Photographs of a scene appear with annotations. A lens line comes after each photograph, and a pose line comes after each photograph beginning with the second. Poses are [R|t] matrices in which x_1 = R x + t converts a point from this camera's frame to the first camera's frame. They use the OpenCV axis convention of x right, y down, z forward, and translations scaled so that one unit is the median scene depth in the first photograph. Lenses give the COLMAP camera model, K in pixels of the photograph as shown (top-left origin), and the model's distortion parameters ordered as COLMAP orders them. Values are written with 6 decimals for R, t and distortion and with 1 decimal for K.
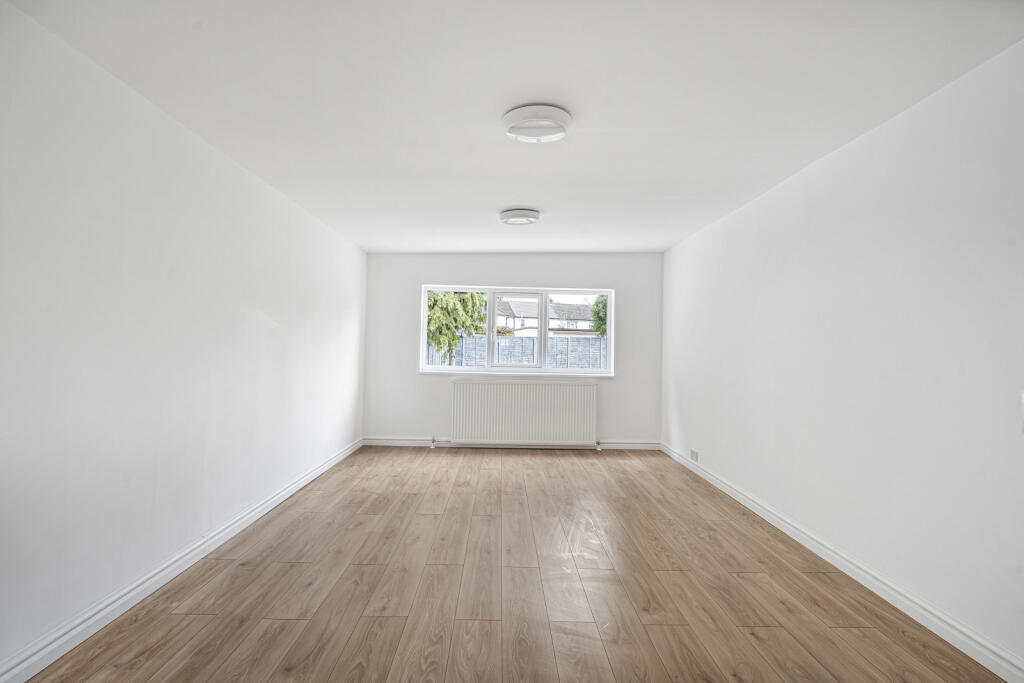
lens RADIAL K [[508.3, 0, 526.0], [0, 508.3, 344.4], [0, 0, 1]] dist [0.000518, 0.000084]
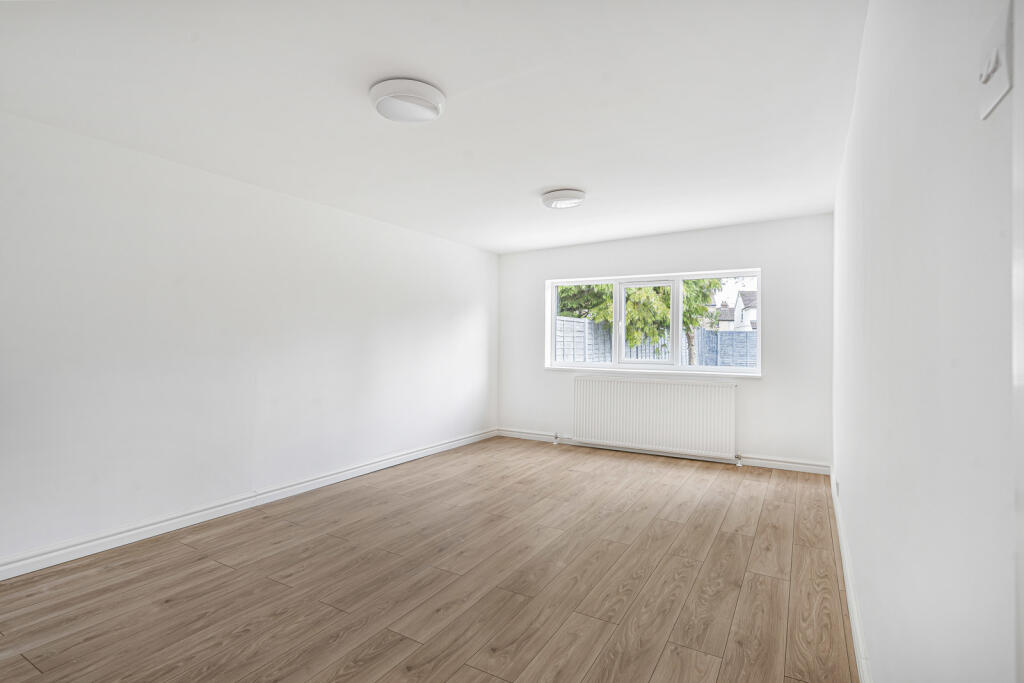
lens RADIAL K [[508.3, 0, 526.0], [0, 508.3, 344.4], [0, 0, 1]] dist [0.000518, 0.000084]
pose [[0.851786, -0.009104, -0.523811, 0.405399], [0.011419, 0.999934, 0.001190, 0.010499], [0.523766, -0.006995, 0.851834, 0.178249]]
